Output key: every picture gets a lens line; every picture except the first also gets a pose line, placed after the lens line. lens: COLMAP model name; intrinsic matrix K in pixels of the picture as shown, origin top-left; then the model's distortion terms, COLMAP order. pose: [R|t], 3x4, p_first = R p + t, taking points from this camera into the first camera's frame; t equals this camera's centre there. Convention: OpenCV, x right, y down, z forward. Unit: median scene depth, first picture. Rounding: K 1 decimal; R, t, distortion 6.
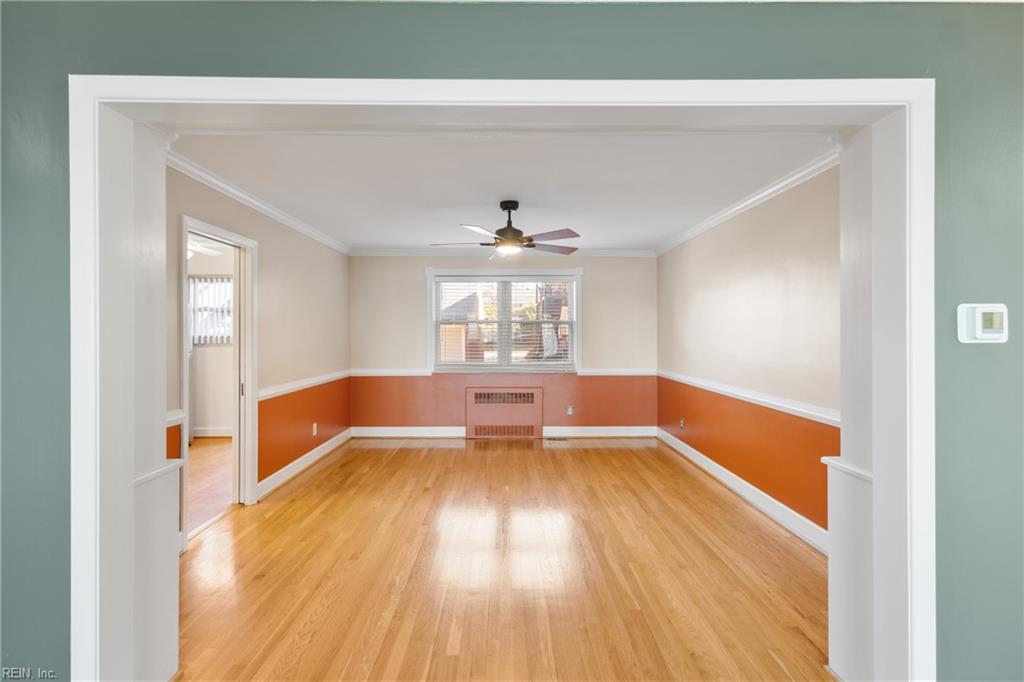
lens RADIAL K [[479.5, 0, 513.8], [0, 479.5, 317.6], [0, 0, 1]] dist [-0.001127, 0.000310]
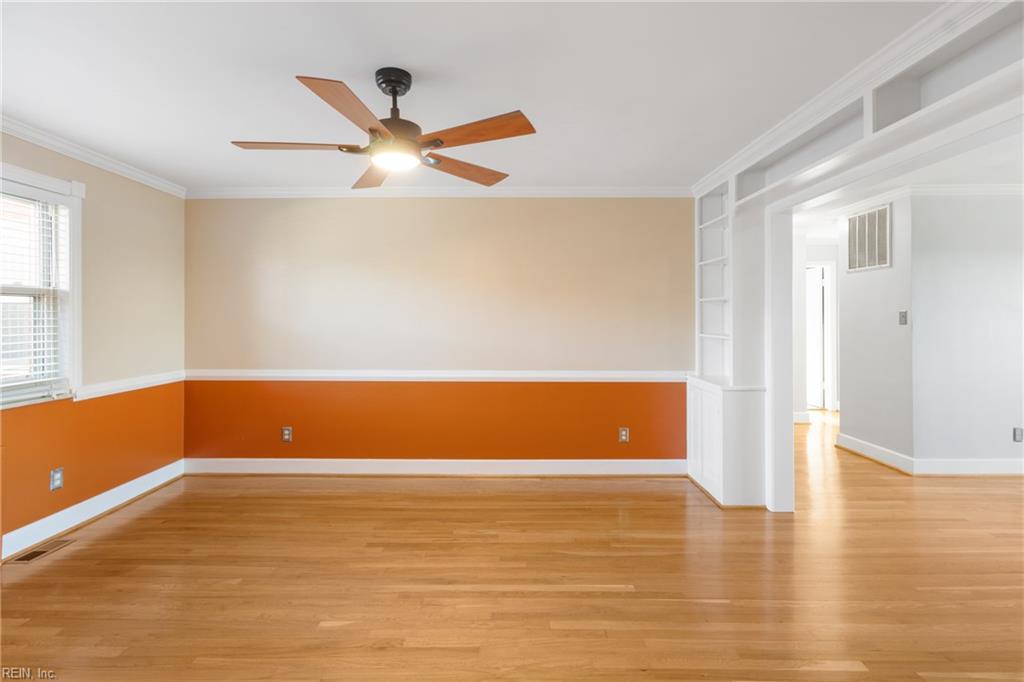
lens RADIAL K [[479.5, 0, 513.8], [0, 479.5, 317.6], [0, 0, 1]] dist [-0.001127, 0.000310]
pose [[0.019459, -0.002897, 0.999806, -0.349893], [-0.034351, 0.999403, 0.003565, 0.017759], [-0.999220, -0.034414, 0.019348, 0.552510]]
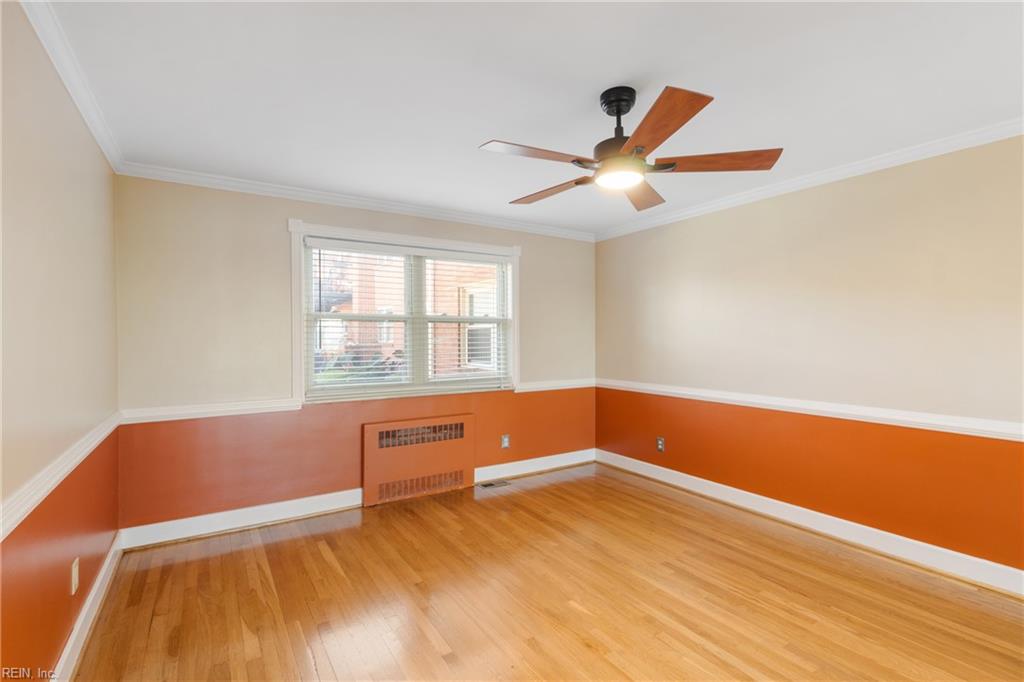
lens RADIAL K [[476.8, 0, 510.5], [0, 476.8, 340.8], [0, 0, 1]] dist [0.000298, 0.000719]
pose [[0.854465, -0.007367, 0.519457, -0.254737], [-0.013287, 0.999262, 0.036028, 0.014811], [-0.519339, -0.037687, 0.853737, 0.387801]]
